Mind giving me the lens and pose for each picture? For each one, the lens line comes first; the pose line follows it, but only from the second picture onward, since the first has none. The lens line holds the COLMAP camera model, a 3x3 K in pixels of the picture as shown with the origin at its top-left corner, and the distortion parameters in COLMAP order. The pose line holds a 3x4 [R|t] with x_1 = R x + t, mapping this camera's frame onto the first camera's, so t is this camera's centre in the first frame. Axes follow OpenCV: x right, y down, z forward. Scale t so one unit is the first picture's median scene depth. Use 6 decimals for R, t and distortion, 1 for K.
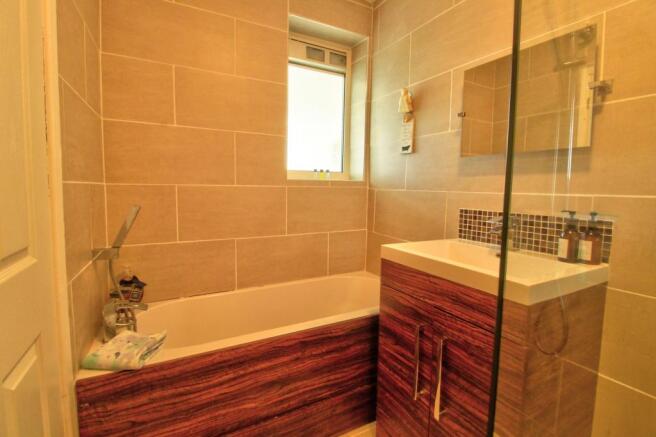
lens RADIAL K [[304.5, 0, 328.6], [0, 304.5, 214.9], [0, 0, 1]] dist [-0.004209, -0.000517]
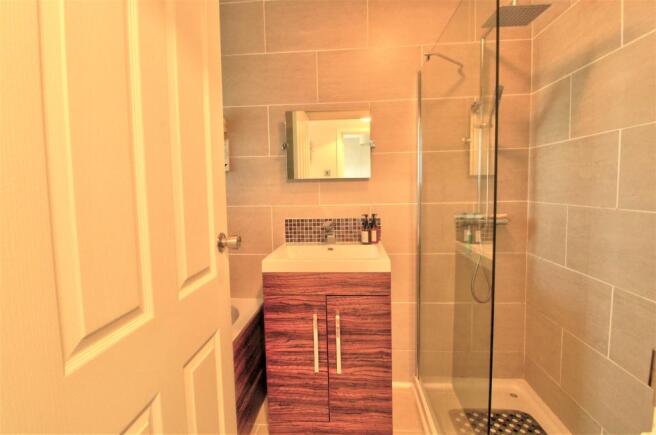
lens RADIAL K [[304.5, 0, 329.0], [0, 304.5, 214.3], [0, 0, 1]] dist [-0.004209, -0.000517]
pose [[0.547345, -0.100686, 0.830828, -0.591414], [0.104726, 0.993174, 0.051367, -0.099055], [-0.830329, 0.058894, 0.554153, 0.180209]]
